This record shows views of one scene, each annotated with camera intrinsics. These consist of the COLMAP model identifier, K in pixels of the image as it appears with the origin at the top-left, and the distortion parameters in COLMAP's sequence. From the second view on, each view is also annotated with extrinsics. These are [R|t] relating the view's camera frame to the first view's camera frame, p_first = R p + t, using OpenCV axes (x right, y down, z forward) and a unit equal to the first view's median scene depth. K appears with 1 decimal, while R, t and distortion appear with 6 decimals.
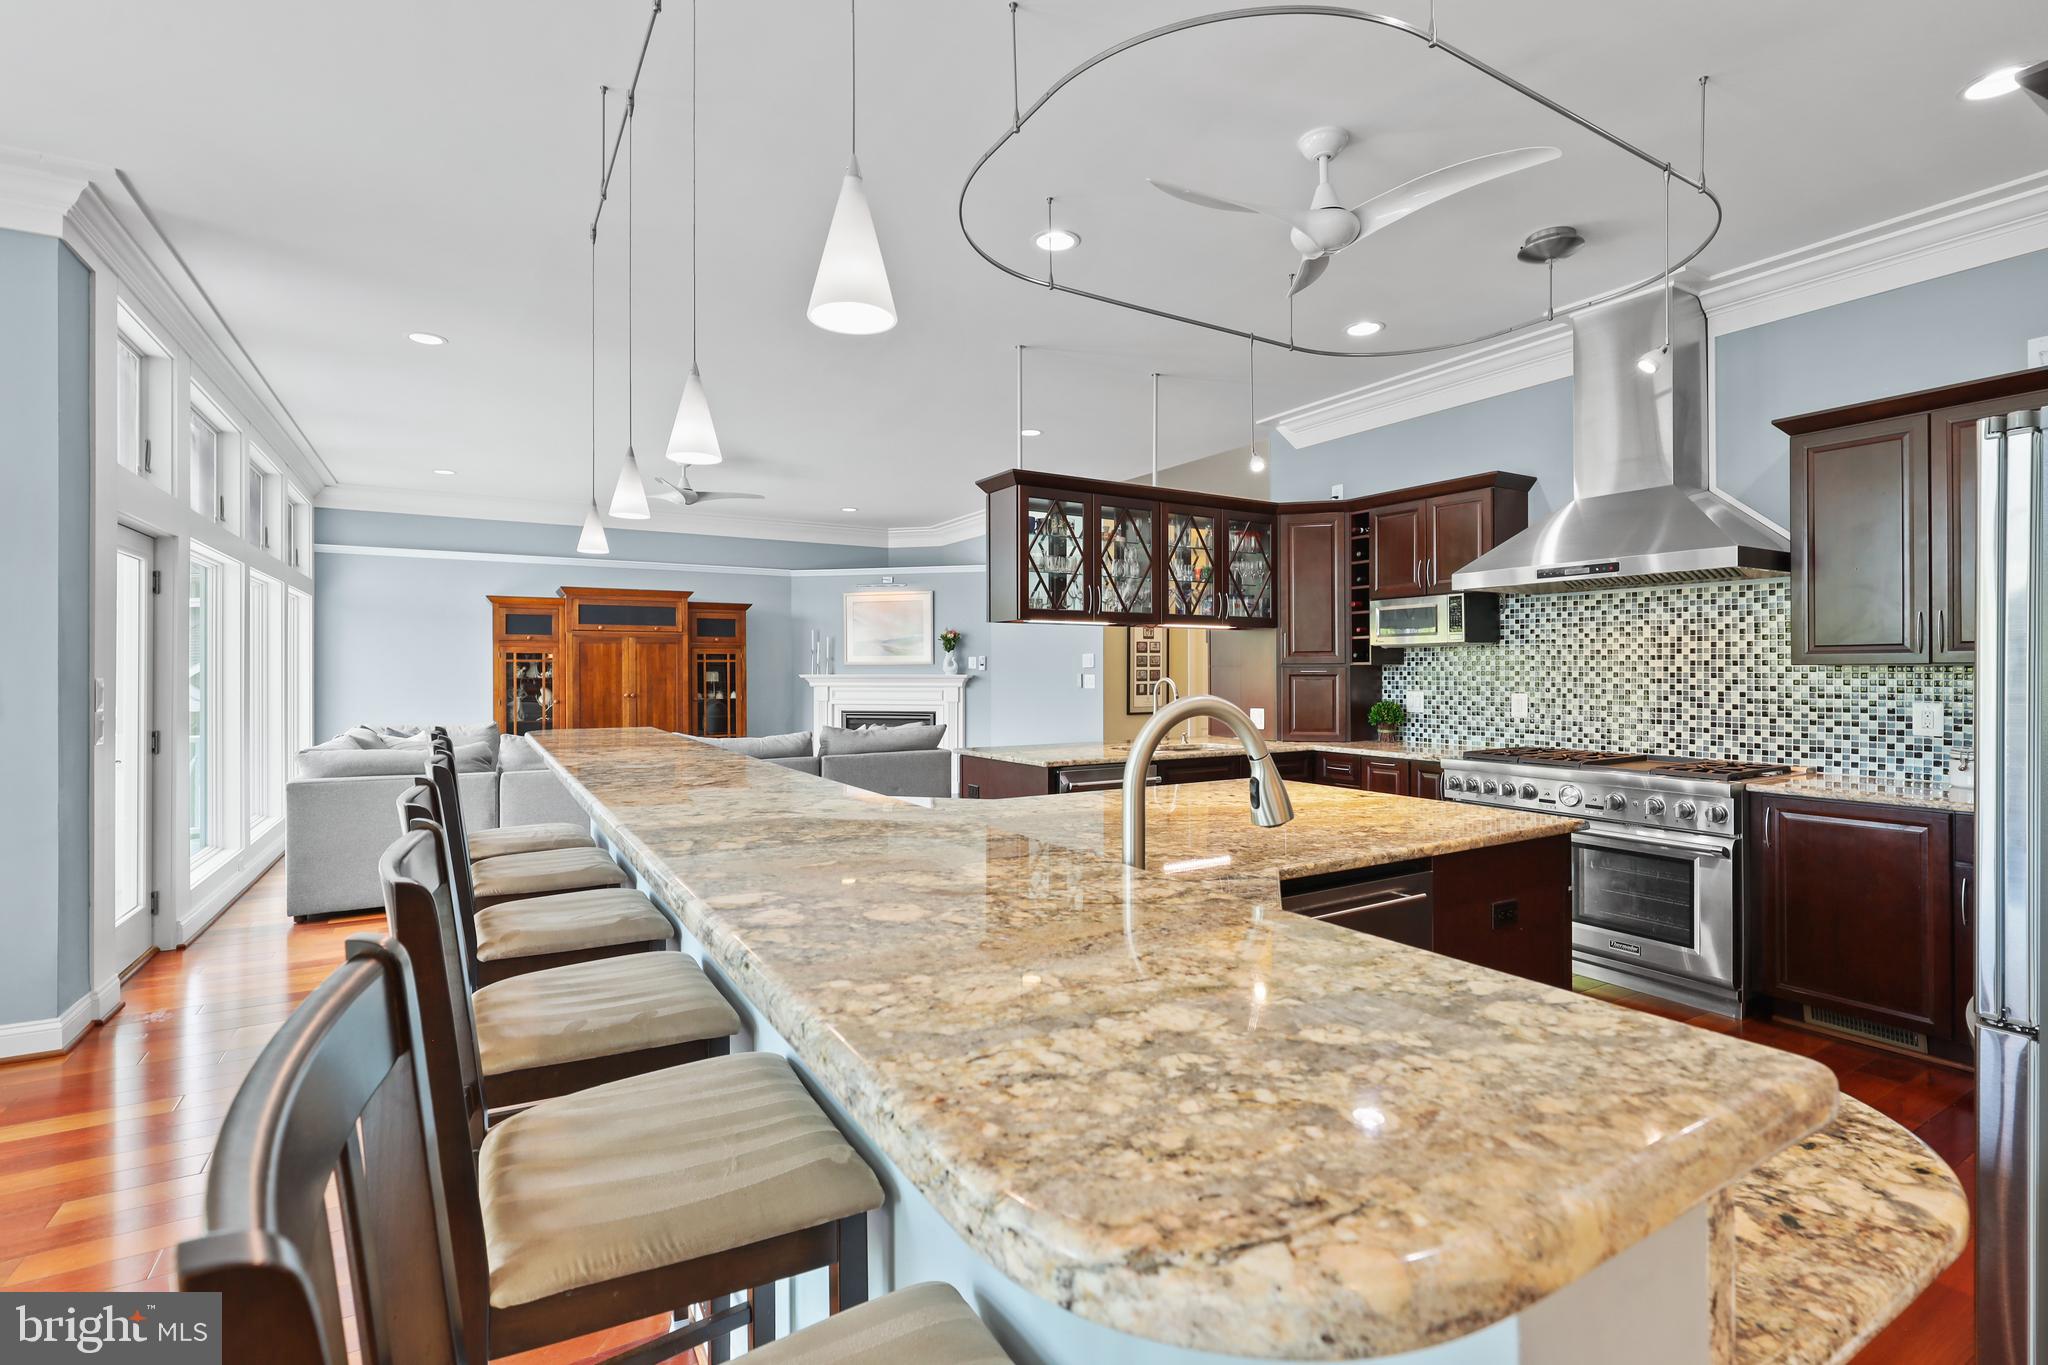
lens RADIAL K [[937.3, 0, 1024.0], [0, 937.3, 672.6], [0, 0, 1]] dist [-0.011545, 0.000772]
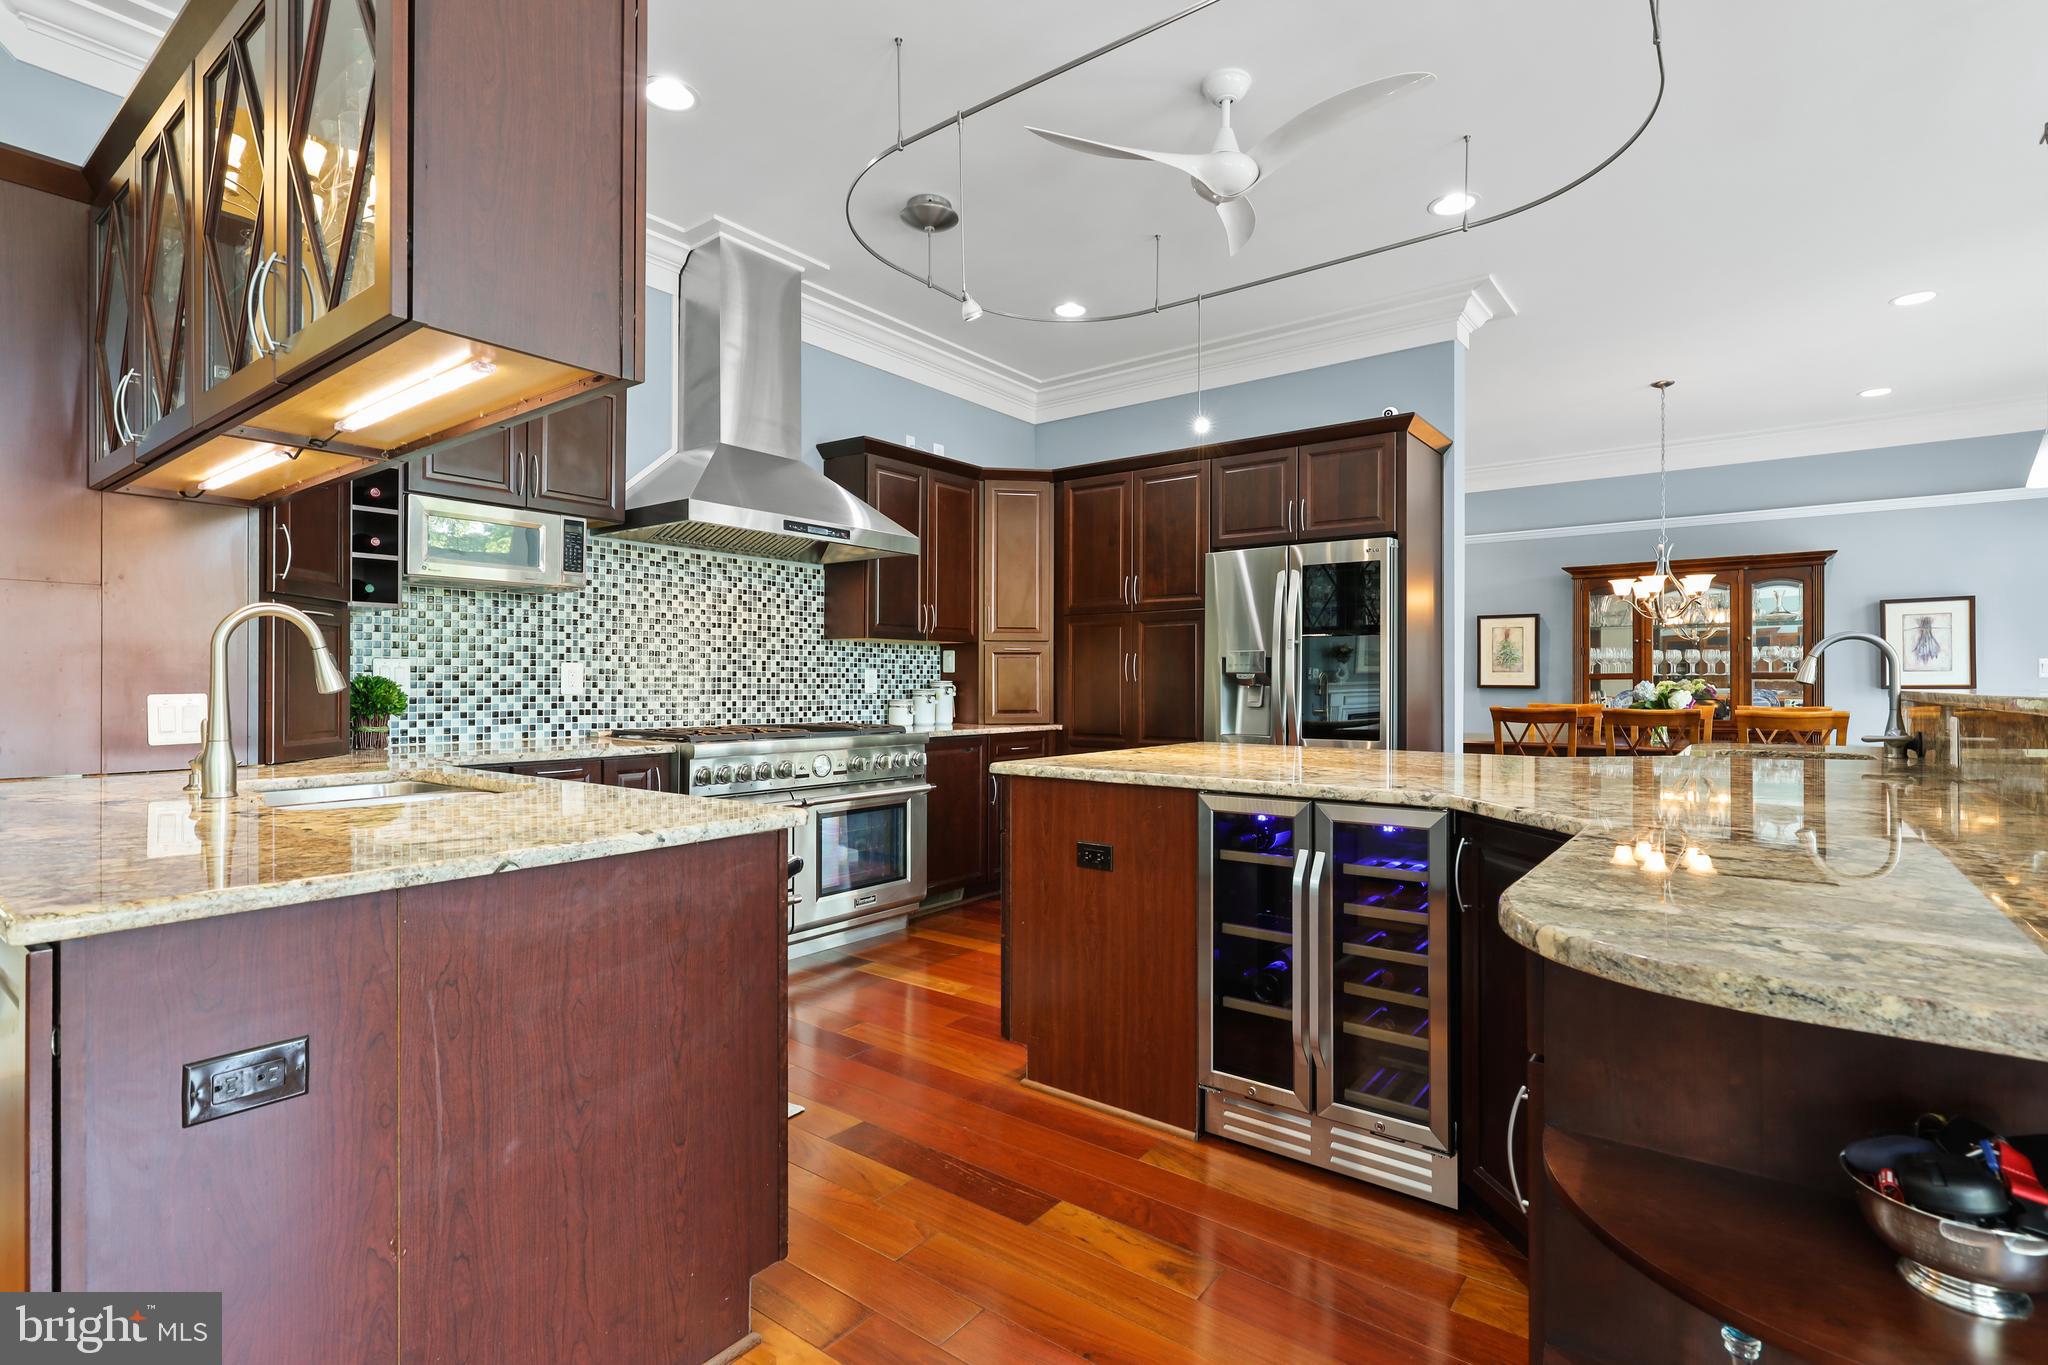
lens RADIAL K [[937.3, 0, 980.7], [0, 937.3, 680.2], [0, 0, 1]] dist [-0.011545, 0.000772]
pose [[-0.342411, 0.002329, 0.939548, -0.316329], [-0.001830, 0.999993, -0.003146, 0.041515], [-0.939549, -0.002796, -0.342404, 1.032093]]
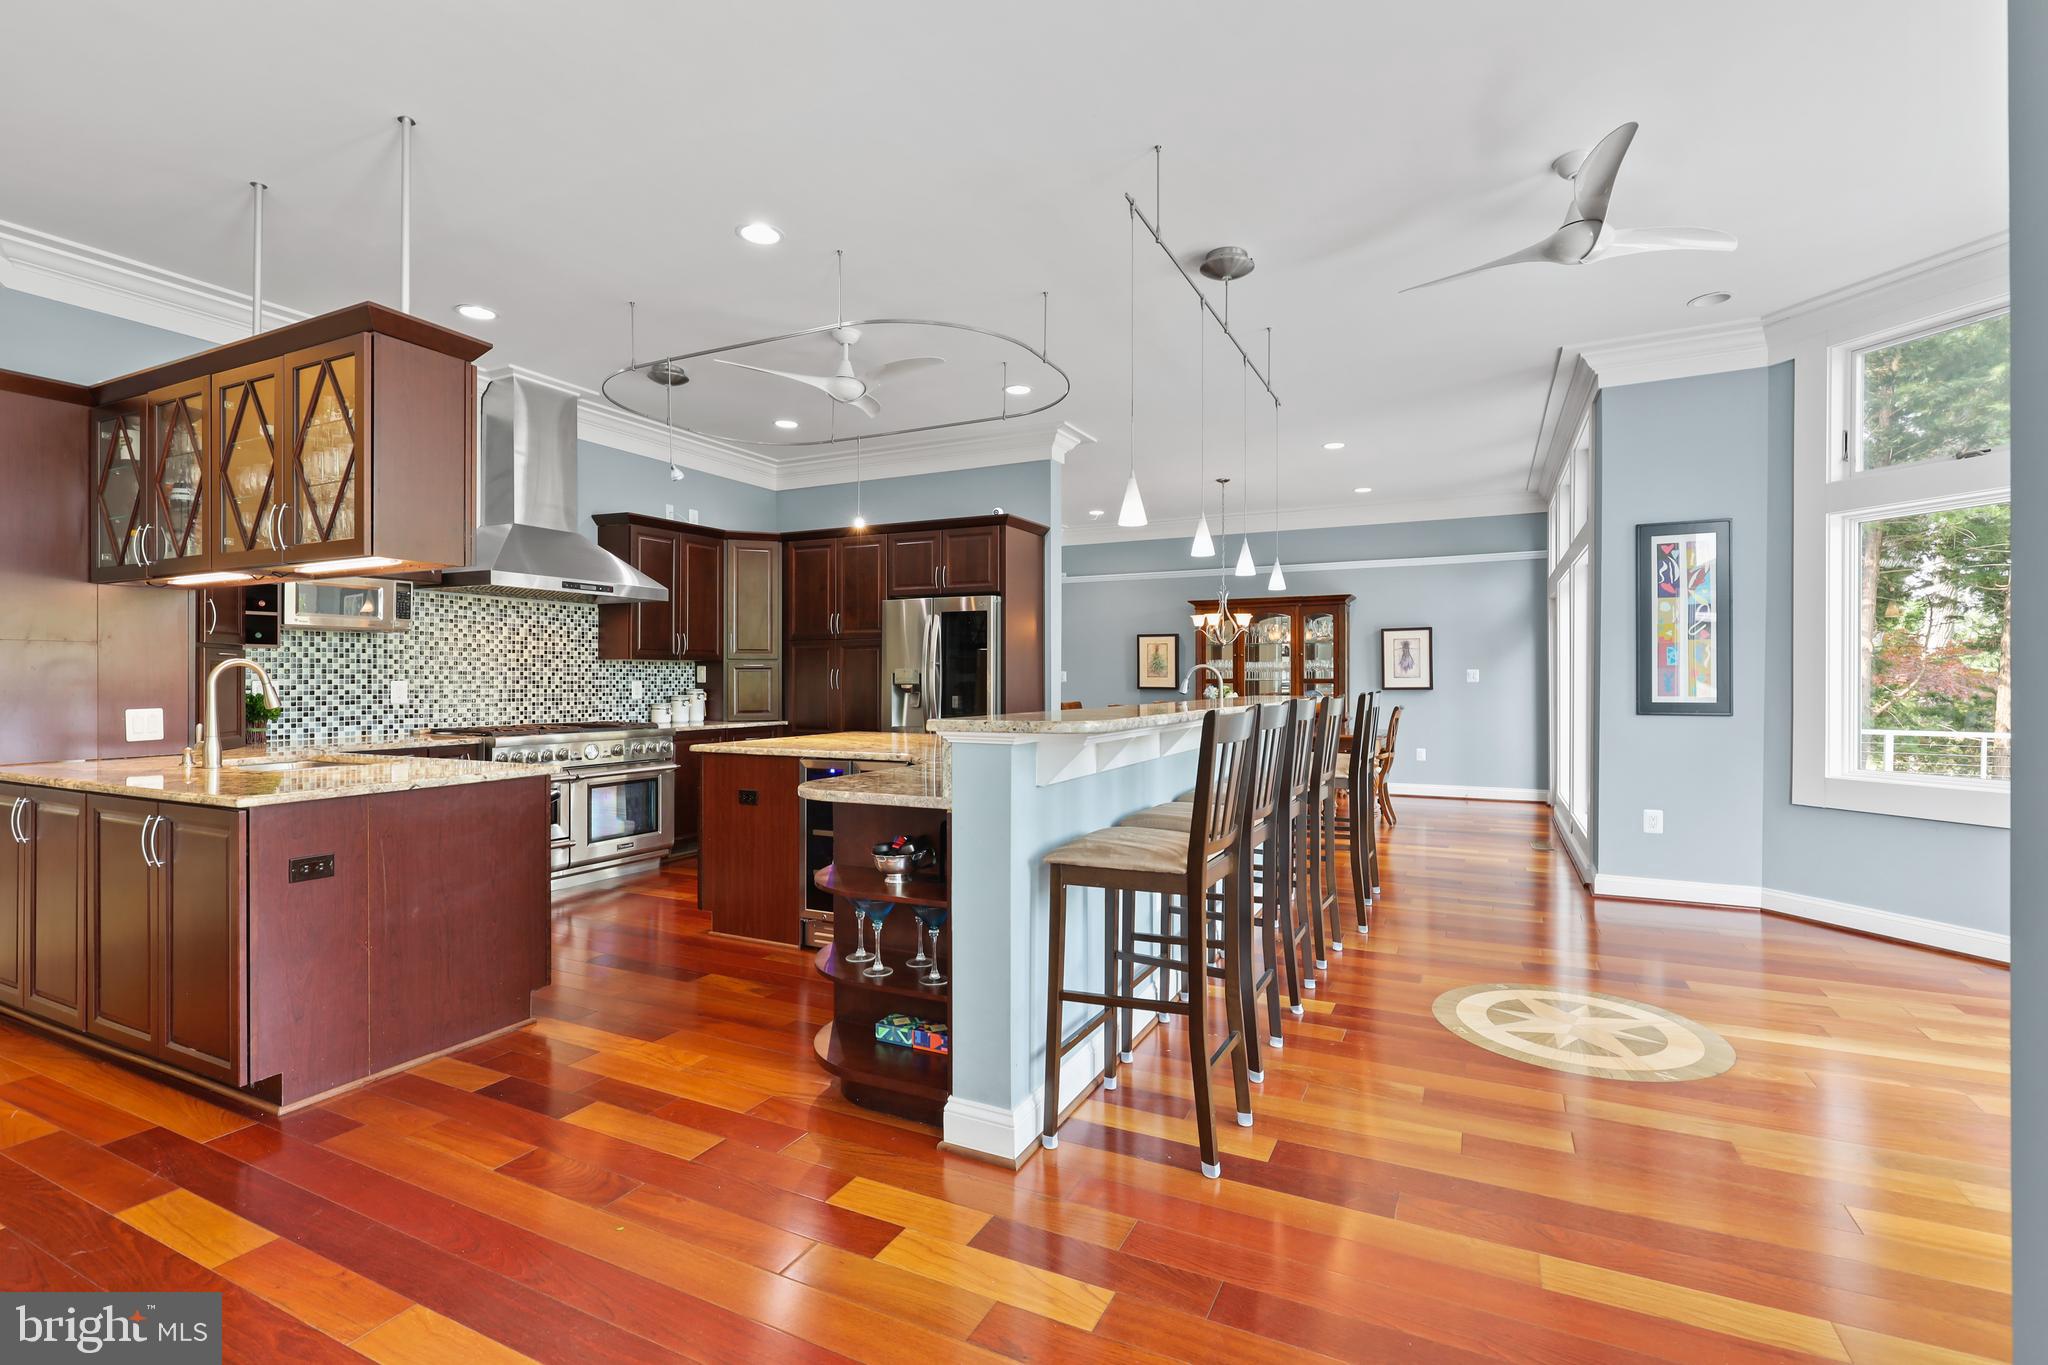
lens RADIAL K [[937.3, 0, 1013.8], [0, 937.3, 679.4], [0, 0, 1]] dist [-0.011545, 0.000772]
pose [[-0.538744, -0.001818, 0.842467, -0.791524], [-0.000475, 0.999998, 0.001854, 0.020038], [-0.842469, 0.000598, -0.538744, 1.069158]]
